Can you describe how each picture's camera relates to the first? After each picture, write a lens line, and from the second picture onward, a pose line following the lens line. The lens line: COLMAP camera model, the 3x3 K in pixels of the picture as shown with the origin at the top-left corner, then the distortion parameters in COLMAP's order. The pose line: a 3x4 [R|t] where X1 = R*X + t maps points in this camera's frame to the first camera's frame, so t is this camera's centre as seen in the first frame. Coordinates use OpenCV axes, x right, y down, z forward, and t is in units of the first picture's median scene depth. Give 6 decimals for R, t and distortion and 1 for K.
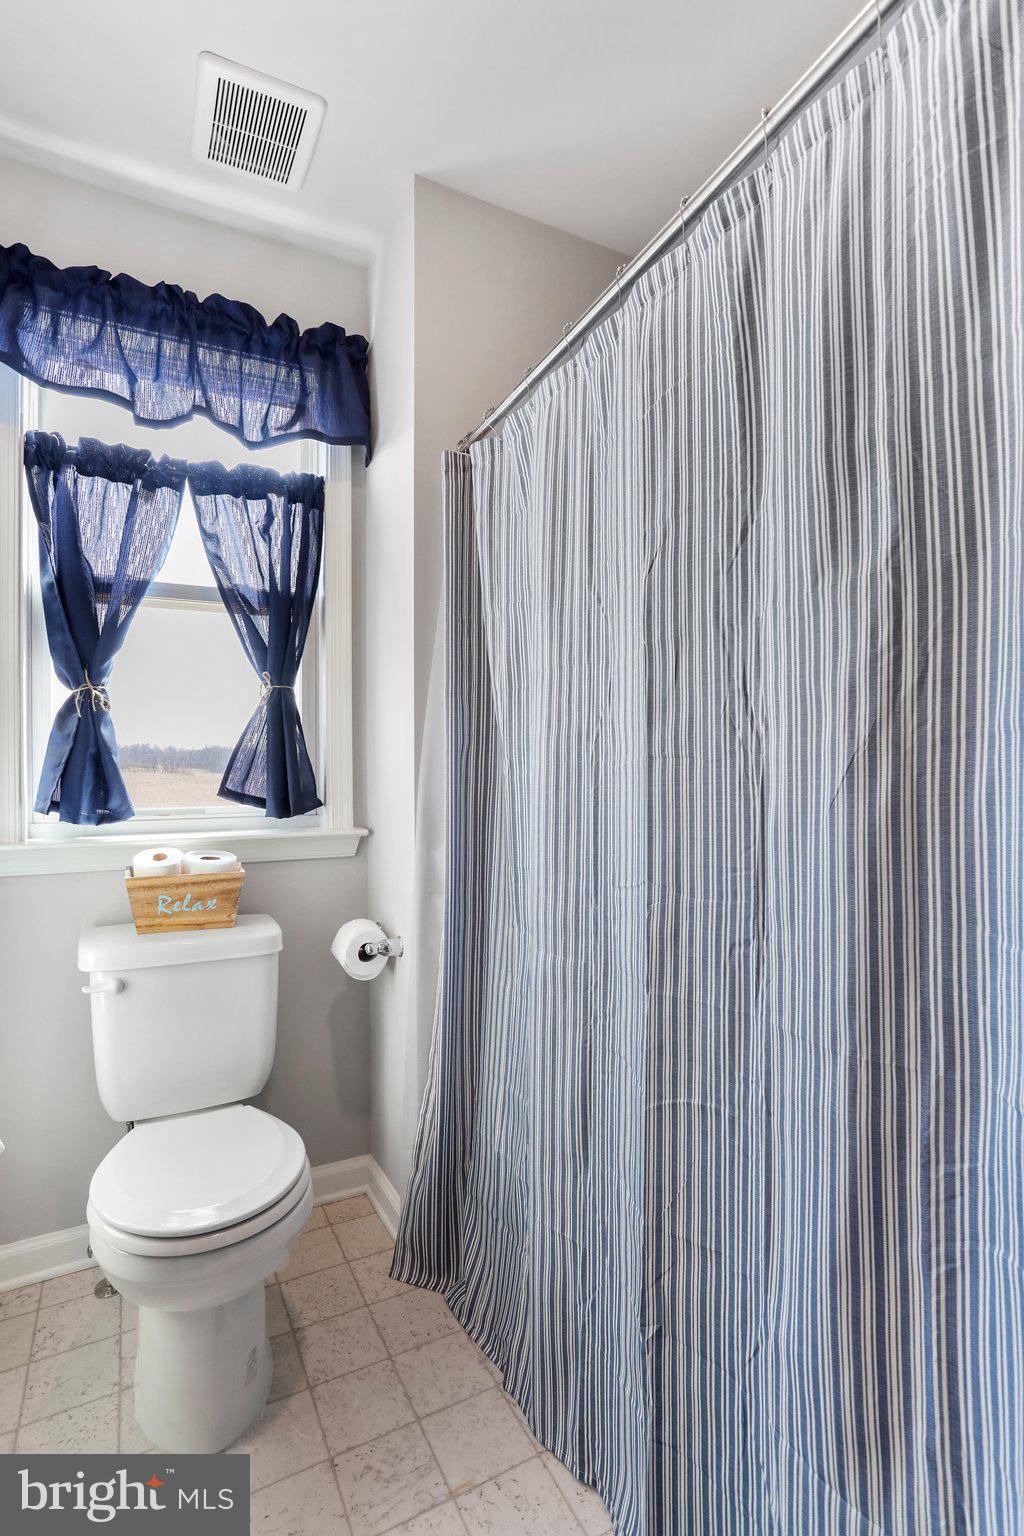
lens RADIAL K [[748.3, 0, 512.0], [0, 748.3, 768.0], [0, 0, 1]] dist [-0.047594, 0.031371]
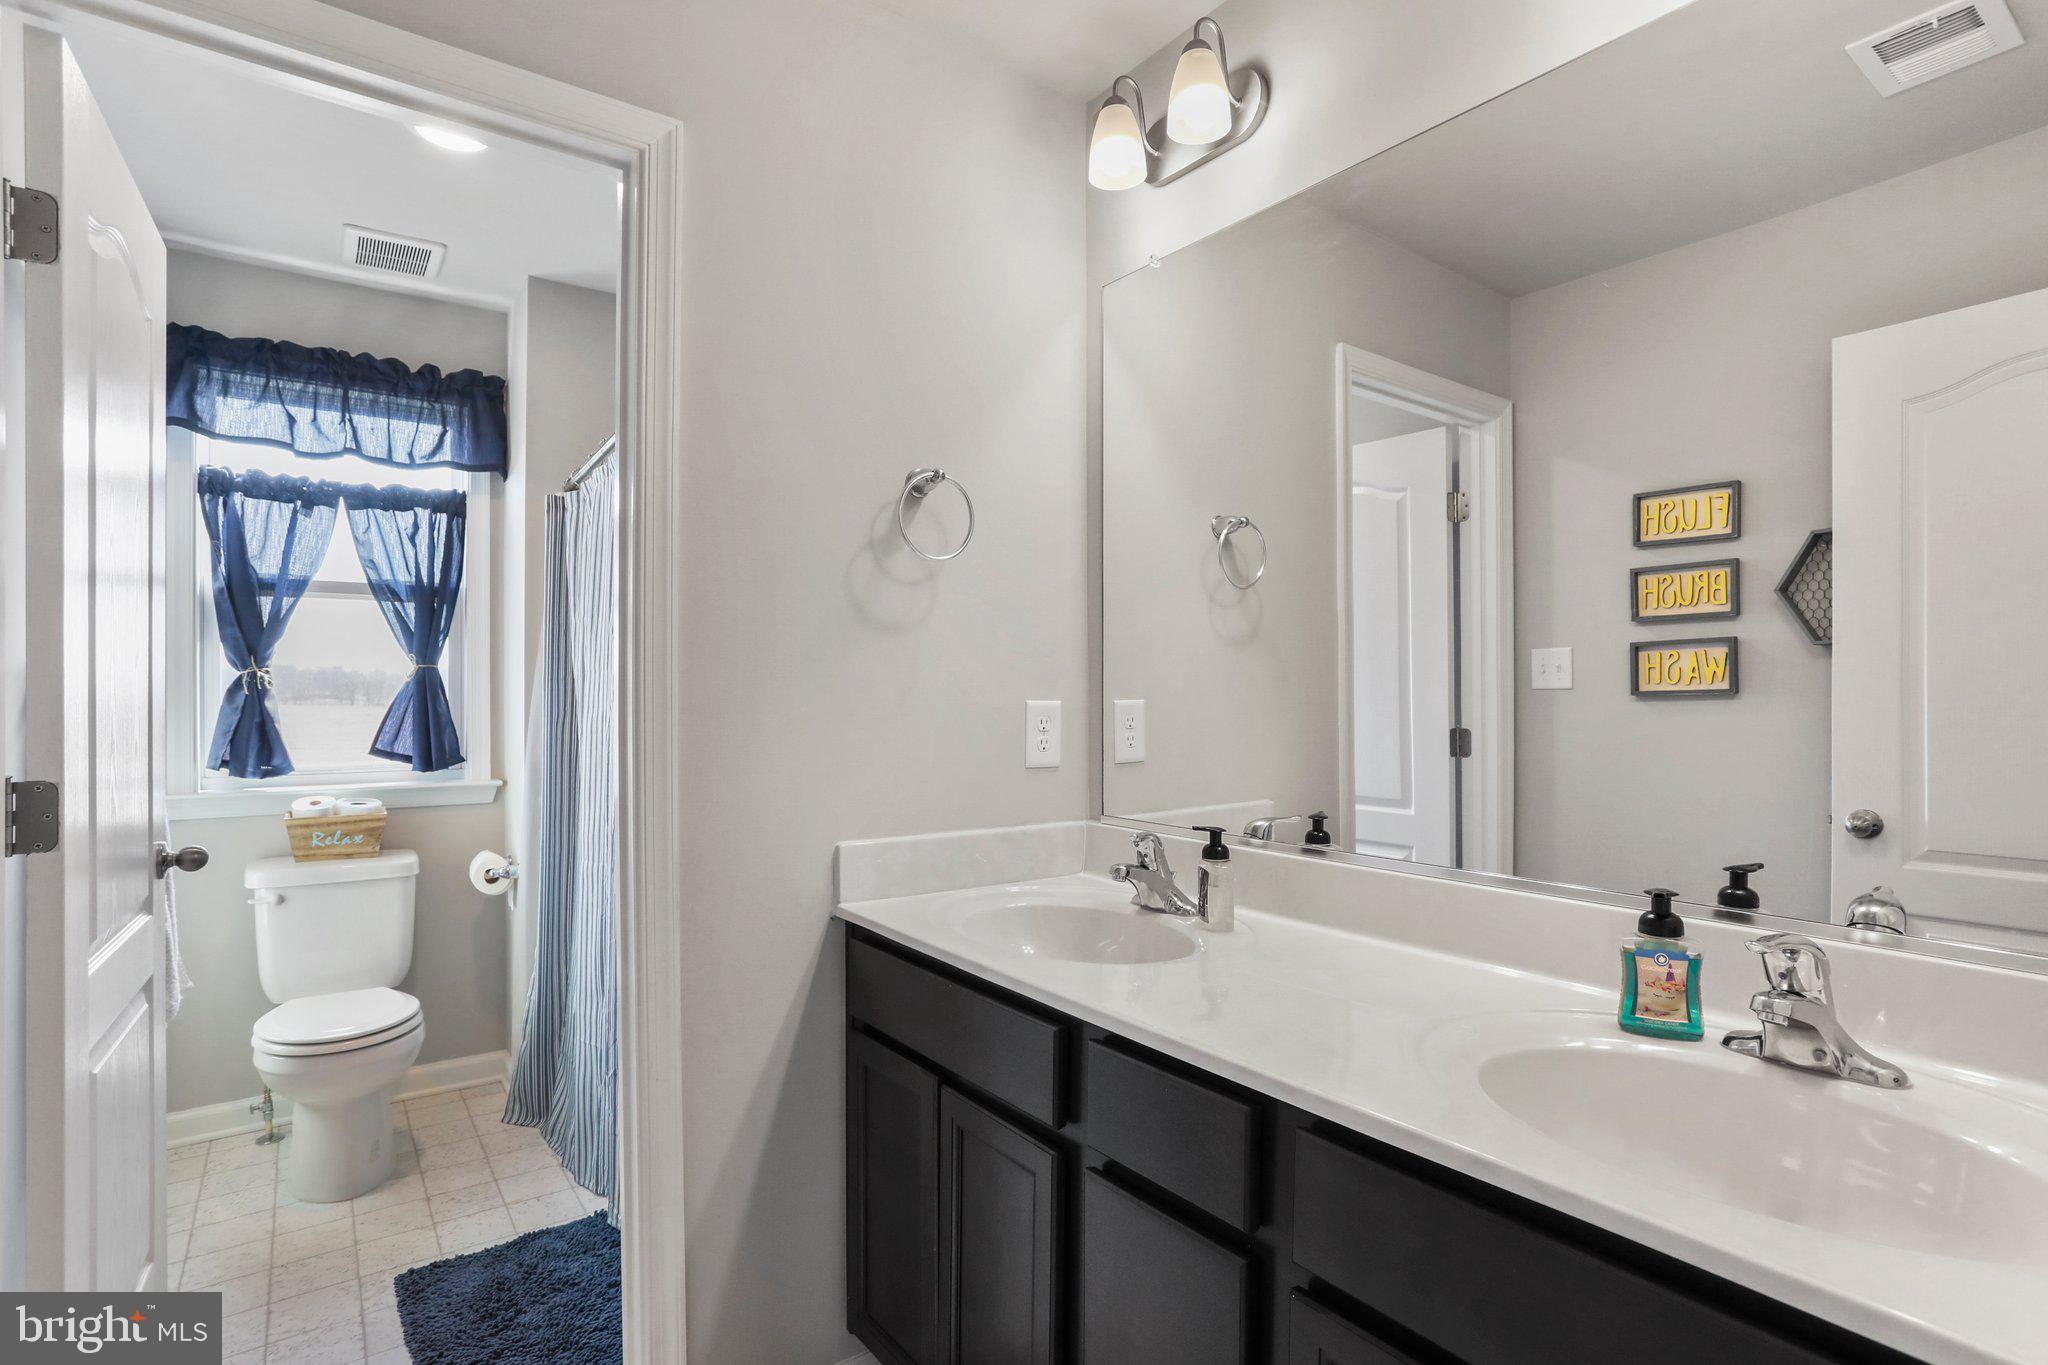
lens RADIAL K [[997.8, 0, 1016.3], [0, 997.8, 697.5], [0, 0, 1]] dist [-0.047594, 0.031371]
pose [[0.989921, 0.003719, 0.141572, 0.470483], [-0.003786, 0.999993, 0.000201, -0.065481], [-0.141570, -0.000735, 0.989928, -0.828285]]
